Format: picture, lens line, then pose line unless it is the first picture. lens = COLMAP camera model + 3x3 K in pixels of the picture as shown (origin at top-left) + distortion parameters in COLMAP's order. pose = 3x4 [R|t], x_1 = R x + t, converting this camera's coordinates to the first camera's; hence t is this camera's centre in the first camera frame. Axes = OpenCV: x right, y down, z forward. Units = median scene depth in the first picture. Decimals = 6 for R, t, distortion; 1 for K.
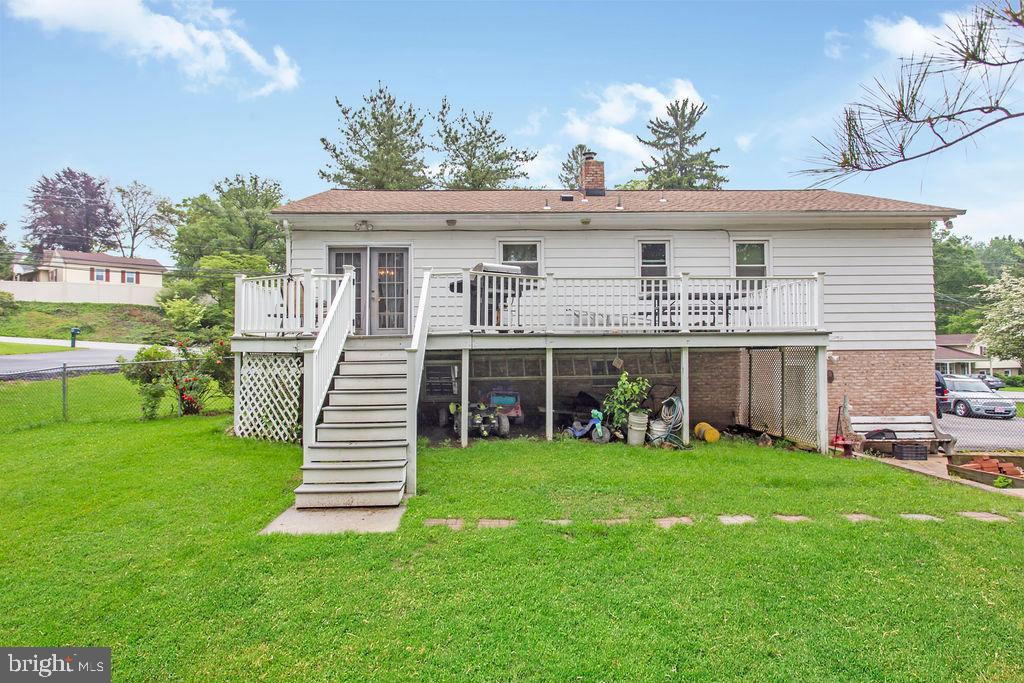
lens RADIAL K [[566.7, 0, 507.8], [0, 566.7, 342.1], [0, 0, 1]] dist [-0.001431, 0.000699]
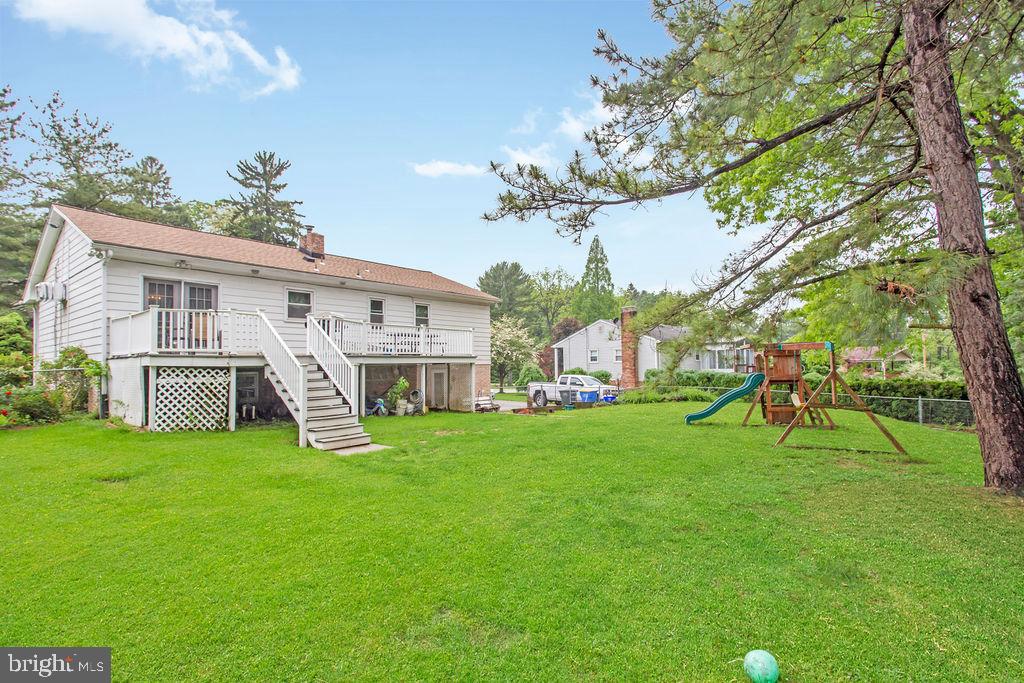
lens RADIAL K [[498.3, 0, 517.9], [0, 498.3, 351.9], [0, 0, 1]] dist [0.006647, 0.000863]
pose [[0.644831, 0.020466, 0.764051, -0.753505], [-0.012014, 0.999789, -0.016641, -0.005259], [-0.764231, 0.001552, 0.644941, -0.329790]]
